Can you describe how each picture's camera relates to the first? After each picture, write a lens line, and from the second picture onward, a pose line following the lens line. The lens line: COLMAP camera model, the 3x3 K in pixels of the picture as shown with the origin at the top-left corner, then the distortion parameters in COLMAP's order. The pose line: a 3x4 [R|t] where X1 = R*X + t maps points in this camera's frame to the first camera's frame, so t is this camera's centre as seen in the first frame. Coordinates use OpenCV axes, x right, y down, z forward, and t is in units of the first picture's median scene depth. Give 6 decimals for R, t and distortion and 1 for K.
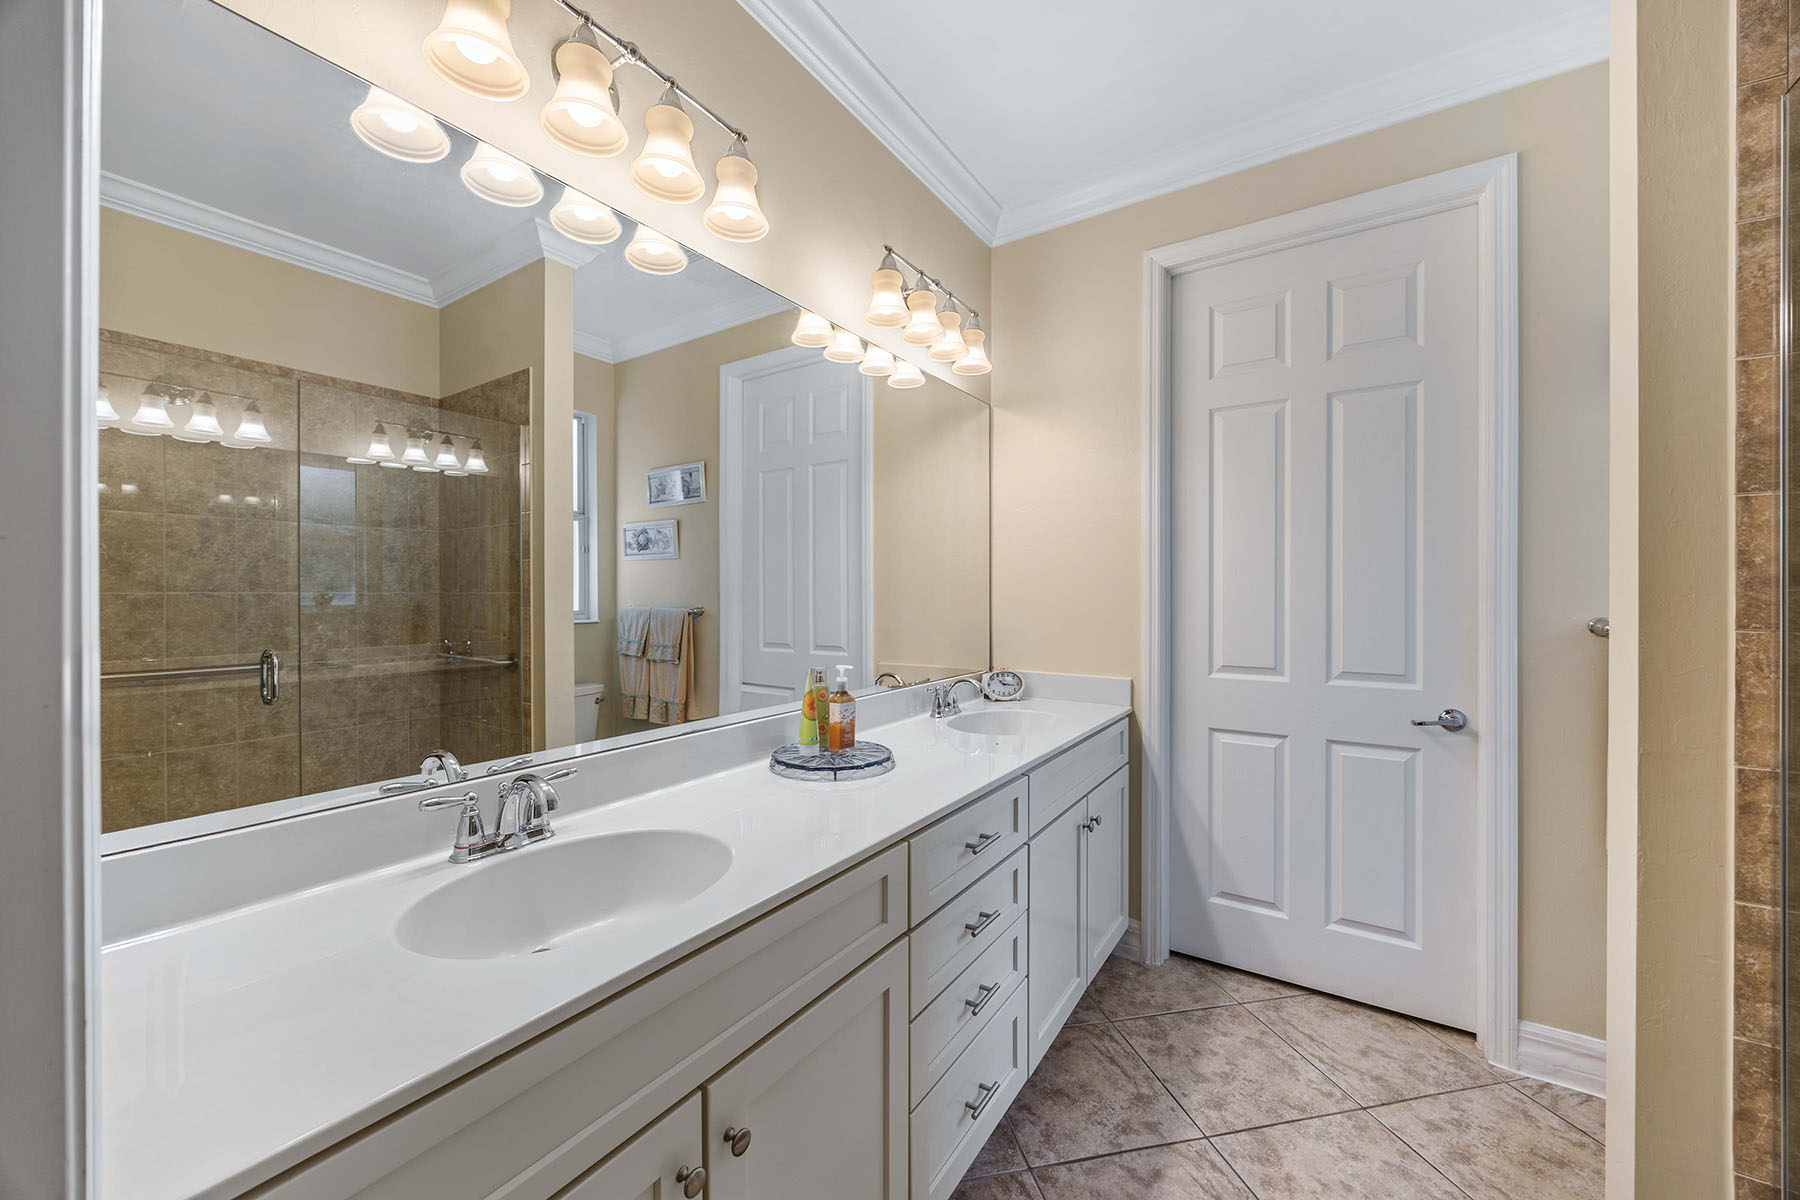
lens RADIAL K [[682.7, 0, 892.1], [0, 682.7, 595.4], [0, 0, 1]] dist [-0.004163, 0.000738]
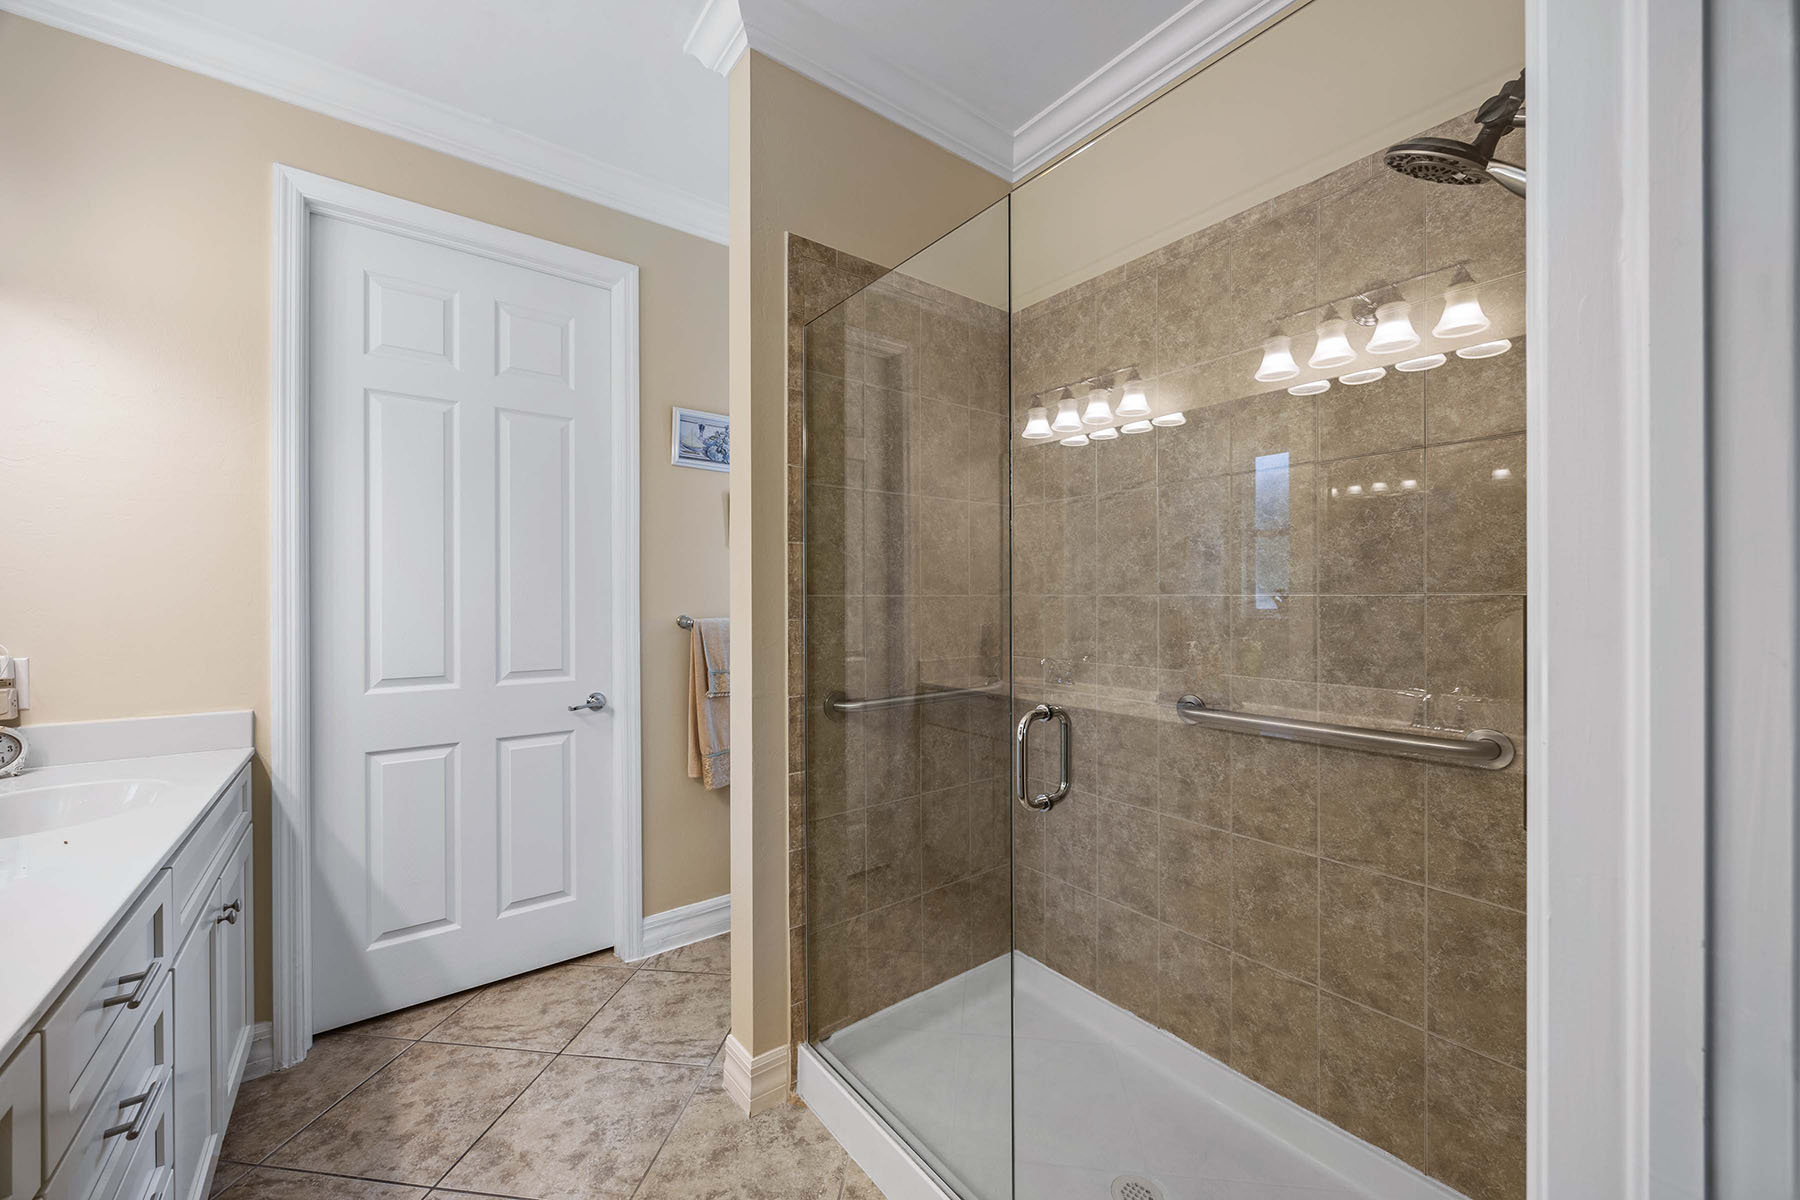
lens RADIAL K [[682.7, 0, 908.3], [0, 682.7, 599.5], [0, 0, 1]] dist [-0.004163, 0.000738]
pose [[0.314584, -0.001410, 0.949228, -0.168016], [0.003908, 0.999992, 0.000190, 0.000769], [-0.949221, 0.003650, 0.314587, 0.076733]]
